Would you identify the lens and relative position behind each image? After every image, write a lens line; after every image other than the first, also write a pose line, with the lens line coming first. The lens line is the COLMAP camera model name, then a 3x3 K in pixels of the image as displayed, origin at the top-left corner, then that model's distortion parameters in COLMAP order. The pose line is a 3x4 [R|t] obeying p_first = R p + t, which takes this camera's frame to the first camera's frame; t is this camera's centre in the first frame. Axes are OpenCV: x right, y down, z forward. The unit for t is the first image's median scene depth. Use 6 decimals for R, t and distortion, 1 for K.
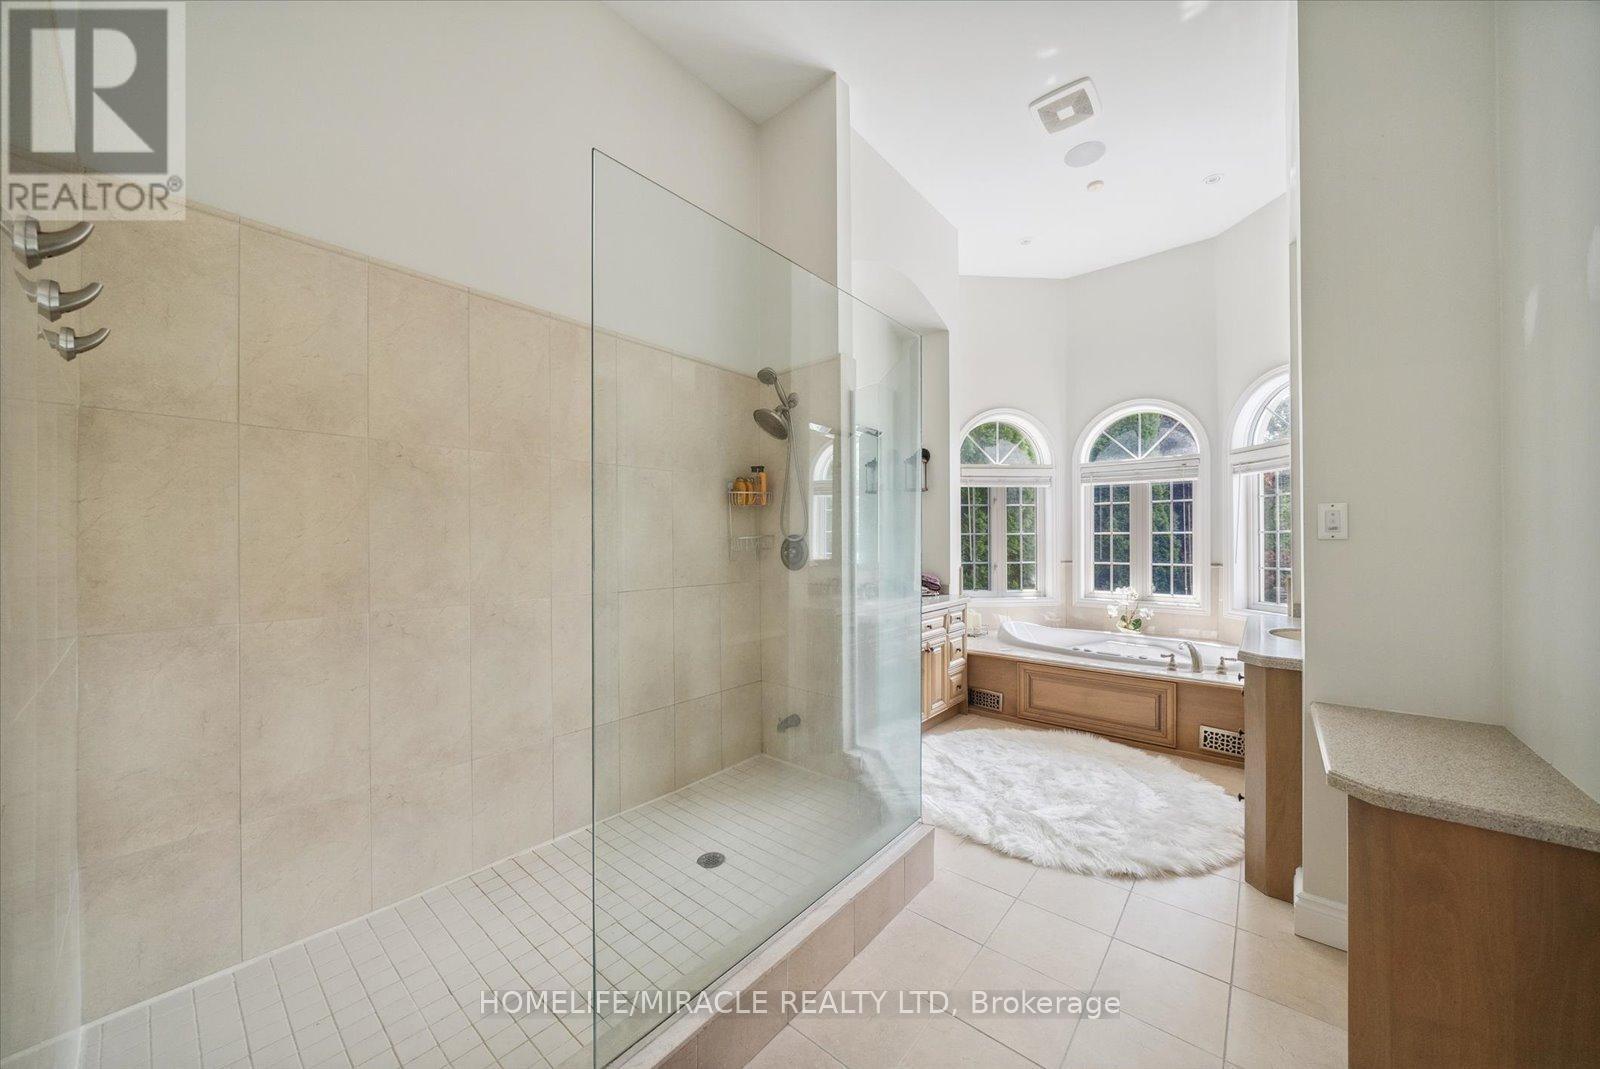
lens RADIAL K [[558.2, 0, 799.9], [0, 558.2, 540.8], [0, 0, 1]] dist [0.002082, 0.000093]
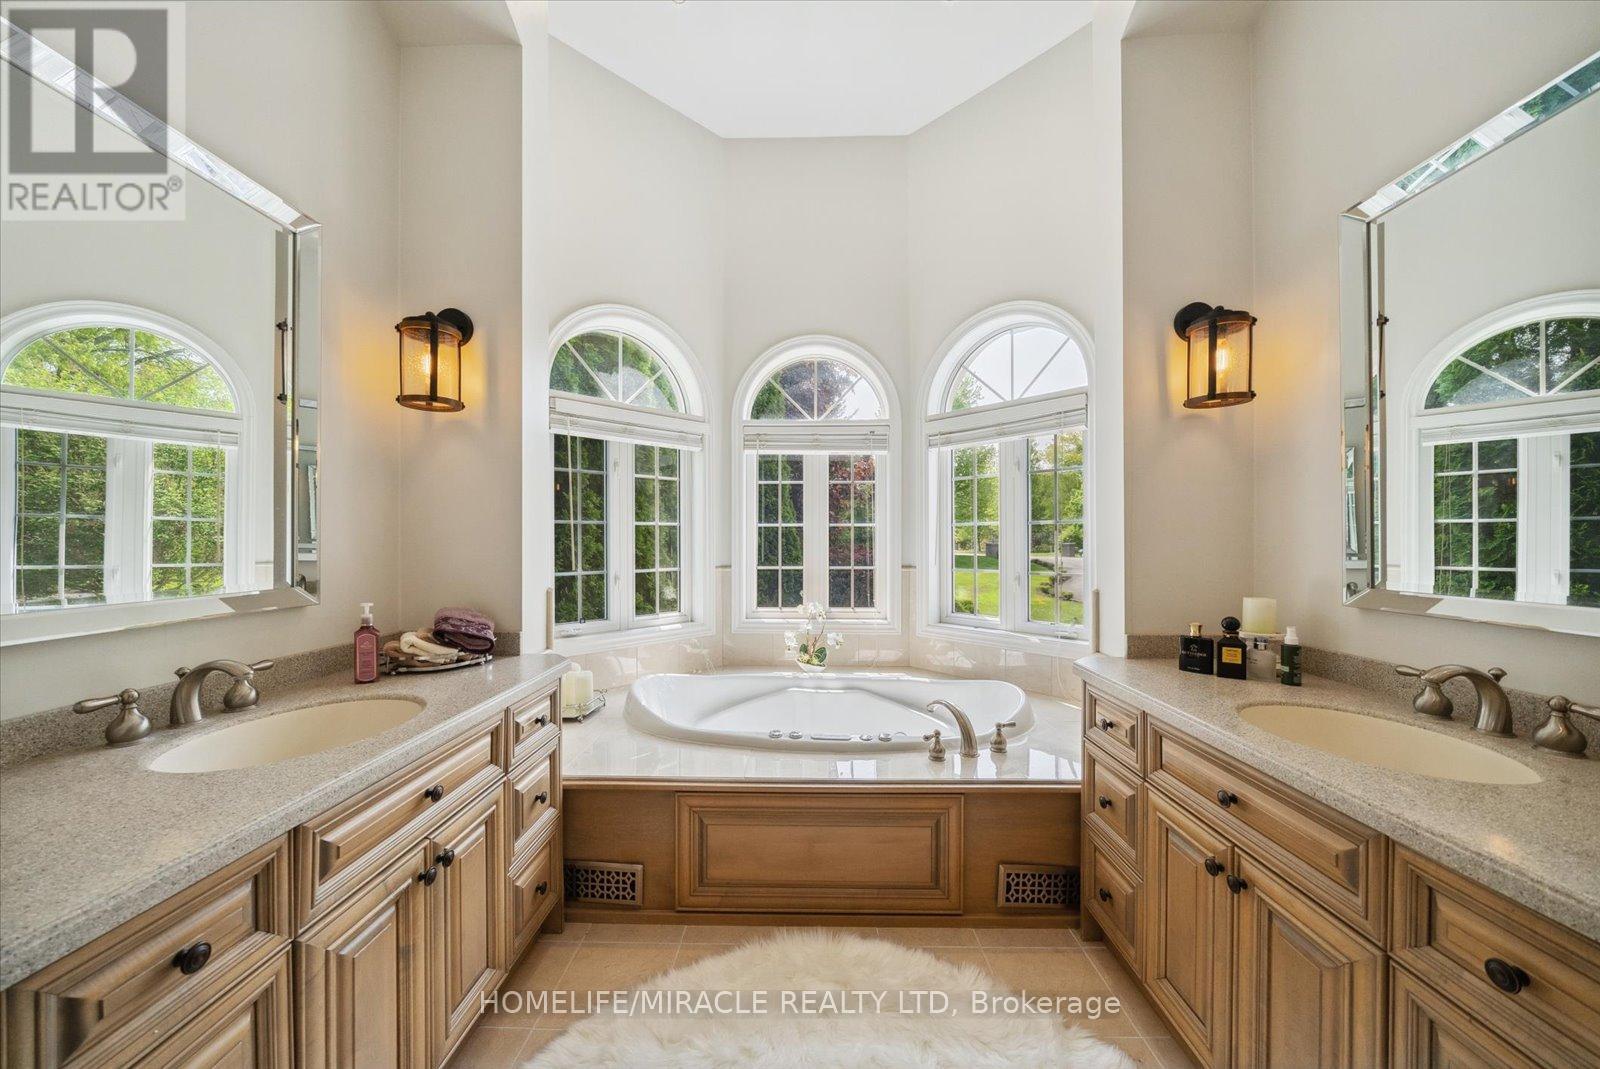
lens RADIAL K [[558.2, 0, 802.4], [0, 558.2, 544.2], [0, 0, 1]] dist [0.002082, 0.000093]
pose [[0.773846, 0.000134, 0.633373, 0.137784], [-0.002680, 0.999992, 0.003062, 0.008182], [-0.633368, -0.004067, 0.773840, 0.445876]]
